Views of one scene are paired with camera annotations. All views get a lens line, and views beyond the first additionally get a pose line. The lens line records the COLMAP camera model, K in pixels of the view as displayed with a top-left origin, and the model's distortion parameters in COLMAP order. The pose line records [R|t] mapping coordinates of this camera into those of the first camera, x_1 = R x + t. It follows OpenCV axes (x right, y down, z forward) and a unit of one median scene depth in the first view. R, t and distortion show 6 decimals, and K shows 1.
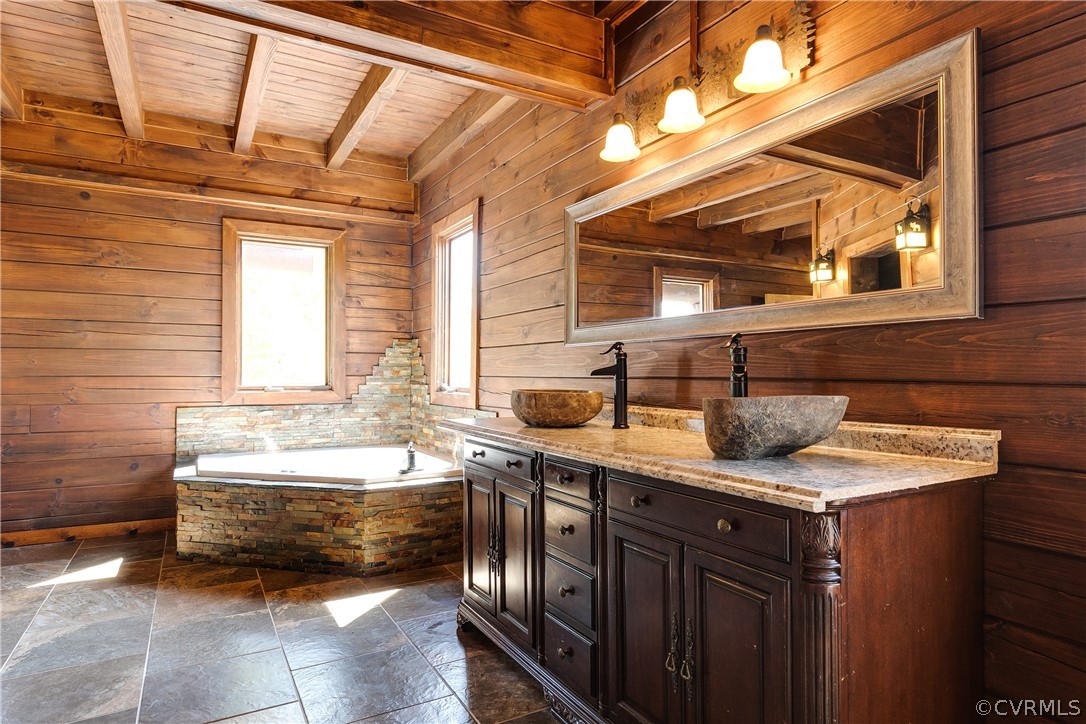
lens RADIAL K [[615.5, 0, 577.7], [0, 615.5, 369.4], [0, 0, 1]] dist [0.006922, -0.004618]
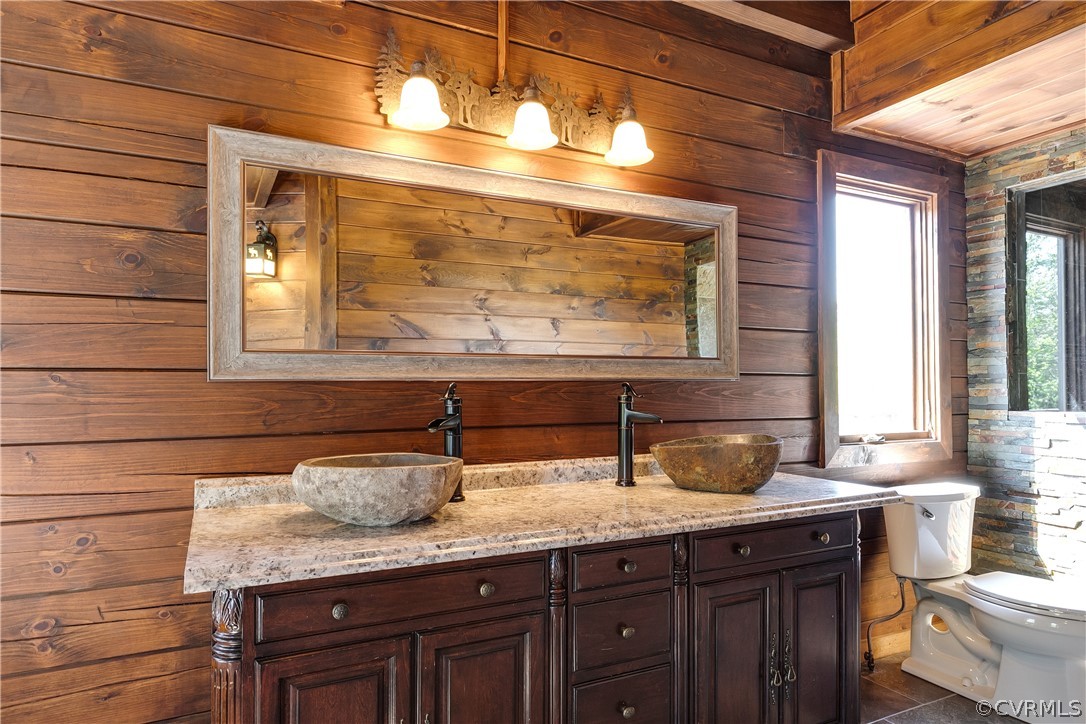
lens RADIAL K [[615.5, 0, 511.9], [0, 615.5, 377.9], [0, 0, 1]] dist [0.006922, -0.004618]
pose [[0.131252, 0.009327, 0.991305, -0.347092], [-0.003144, 0.999955, -0.008993, -0.024072], [-0.991344, -0.001936, 0.131275, 0.445905]]
